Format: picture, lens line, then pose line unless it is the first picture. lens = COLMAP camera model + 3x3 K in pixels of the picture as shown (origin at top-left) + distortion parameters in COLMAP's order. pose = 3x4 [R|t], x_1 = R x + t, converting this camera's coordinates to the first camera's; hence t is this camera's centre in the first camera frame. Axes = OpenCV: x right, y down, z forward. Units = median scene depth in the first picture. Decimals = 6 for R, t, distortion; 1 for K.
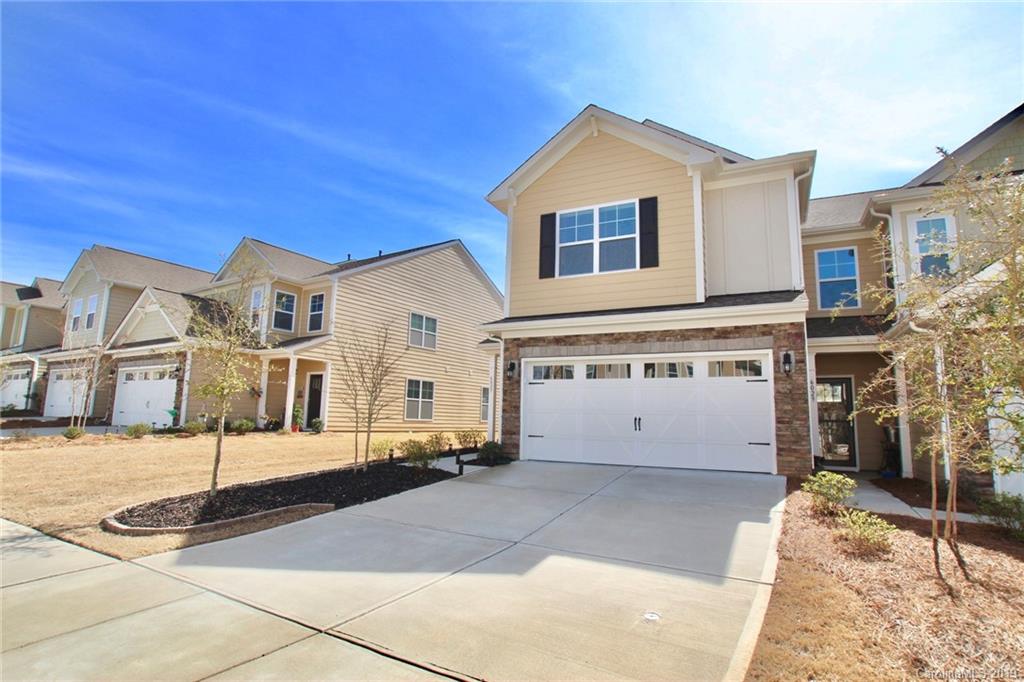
lens RADIAL K [[514.9, 0, 539.5], [0, 514.9, 348.7], [0, 0, 1]] dist [-0.053592, 0.016518]
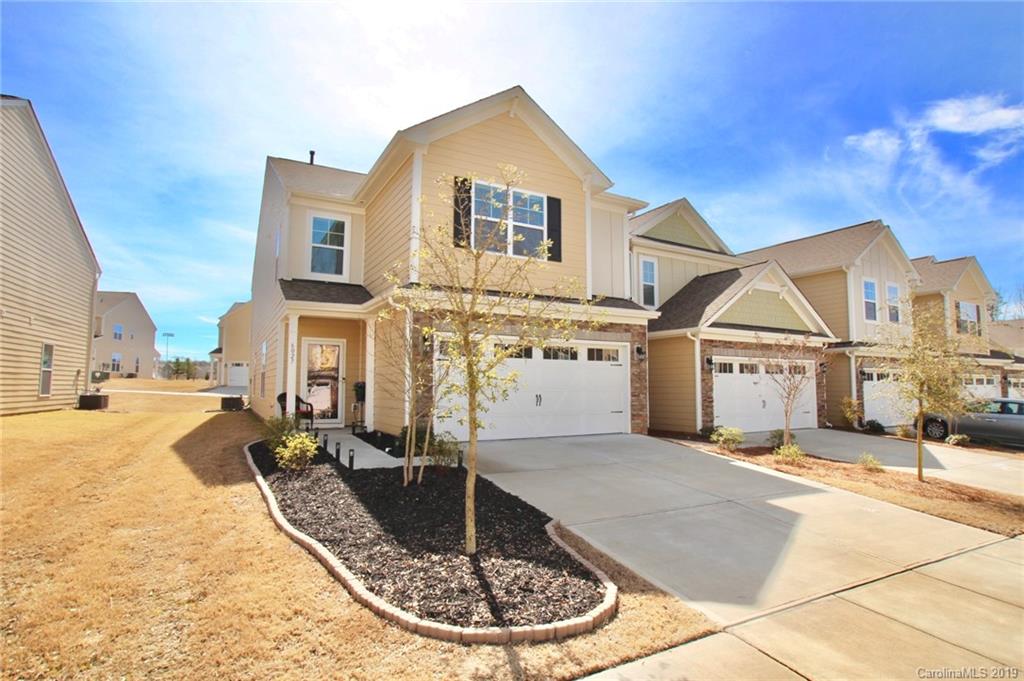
lens RADIAL K [[514.9, 0, 538.8], [0, 514.9, 344.8], [0, 0, 1]] dist [-0.053592, 0.016518]
pose [[0.559455, 0.044681, 0.827655, -0.724711], [-0.103032, 0.994550, 0.015954, 0.009017], [-0.822432, -0.094200, 0.561010, 0.376895]]
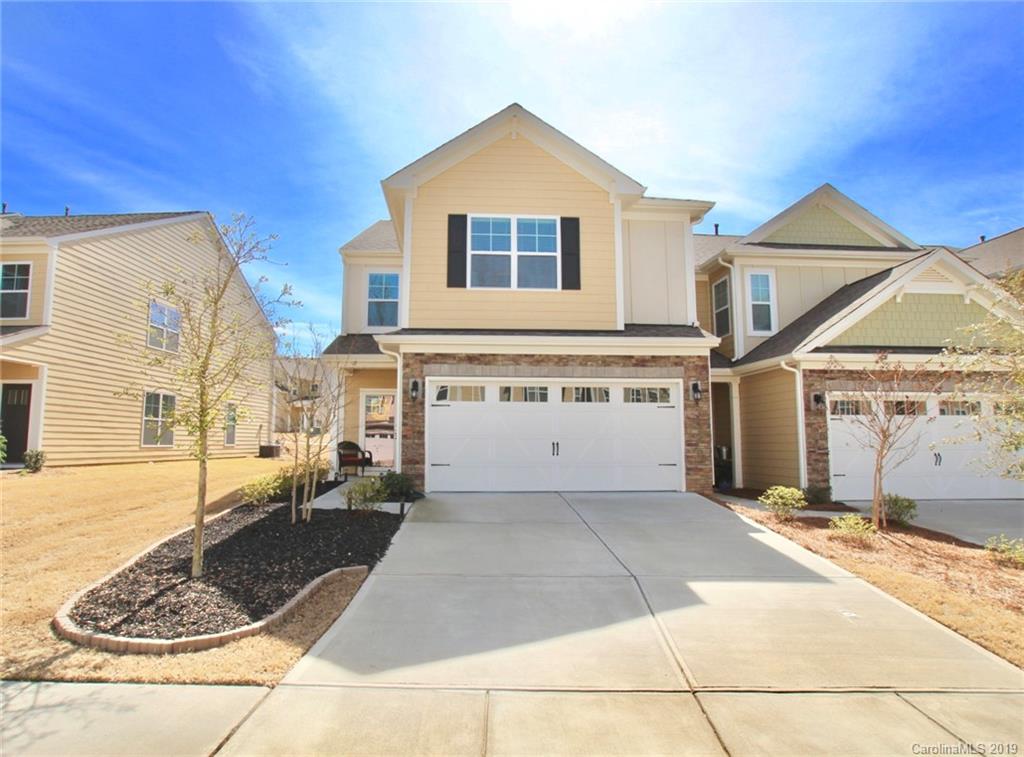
lens RADIAL K [[570.5, 0, 505.7], [0, 570.5, 385.2], [0, 0, 1]] dist [-0.047368, 0.009849]
pose [[0.875821, 0.026642, 0.481901, -0.413609], [-0.049045, 0.998219, 0.033948, -0.006806], [-0.480138, -0.053367, 0.875568, 0.096109]]
